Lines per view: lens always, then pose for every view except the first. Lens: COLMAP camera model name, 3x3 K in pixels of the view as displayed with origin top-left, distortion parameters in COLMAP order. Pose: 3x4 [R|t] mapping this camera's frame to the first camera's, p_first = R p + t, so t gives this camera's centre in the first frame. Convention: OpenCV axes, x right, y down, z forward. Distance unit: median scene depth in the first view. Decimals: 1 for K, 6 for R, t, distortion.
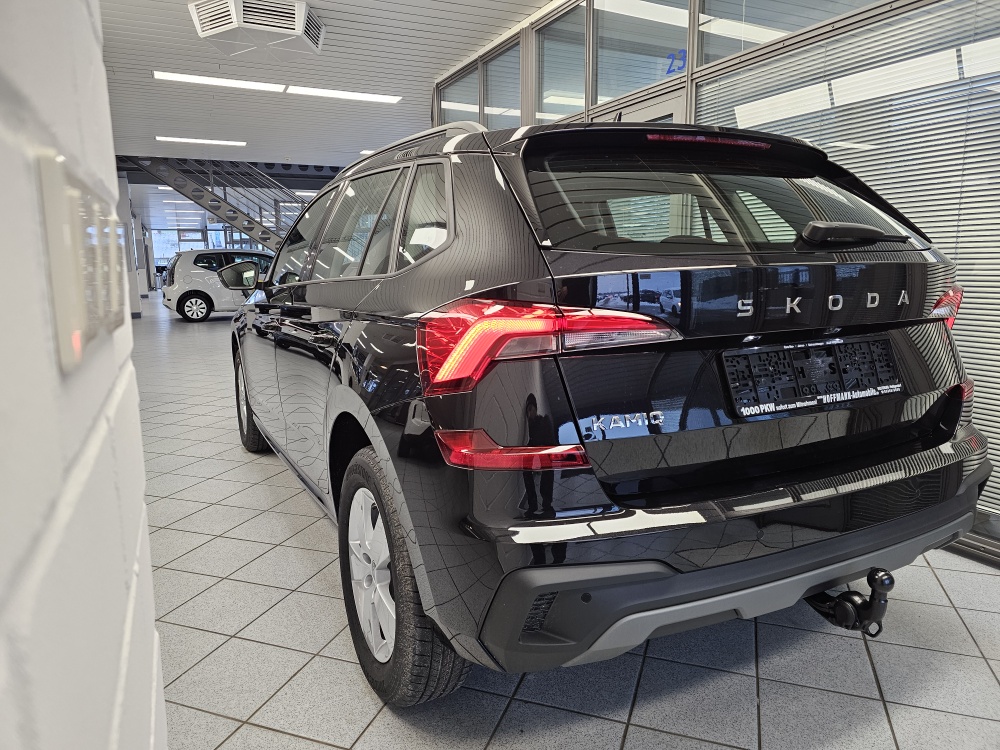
lens RADIAL K [[666.7, 0, 504.2], [0, 666.7, 375.8], [0, 0, 1]] dist [0.078018, -0.061117]
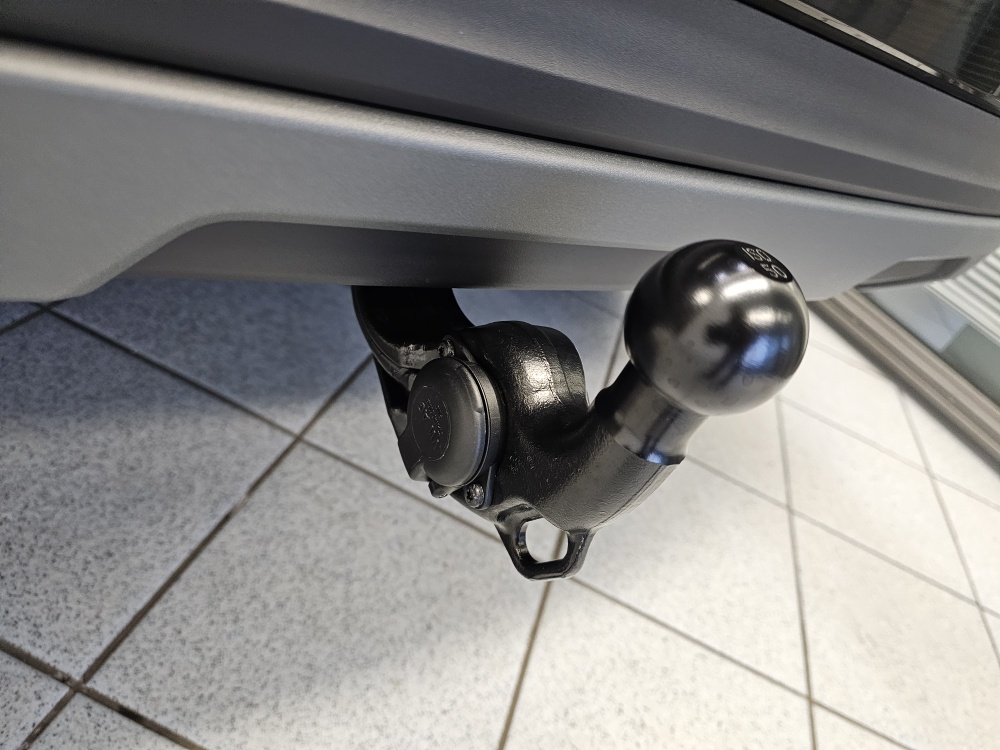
lens RADIAL K [[666.7, 0, 504.2], [0, 666.7, 375.8], [0, 0, 1]] dist [0.078018, -0.061117]
pose [[0.921993, 0.280234, 0.267204, 0.446476], [-0.374828, 0.819040, 0.434371, 0.247971], [-0.097125, -0.500643, 0.860188, 0.821700]]
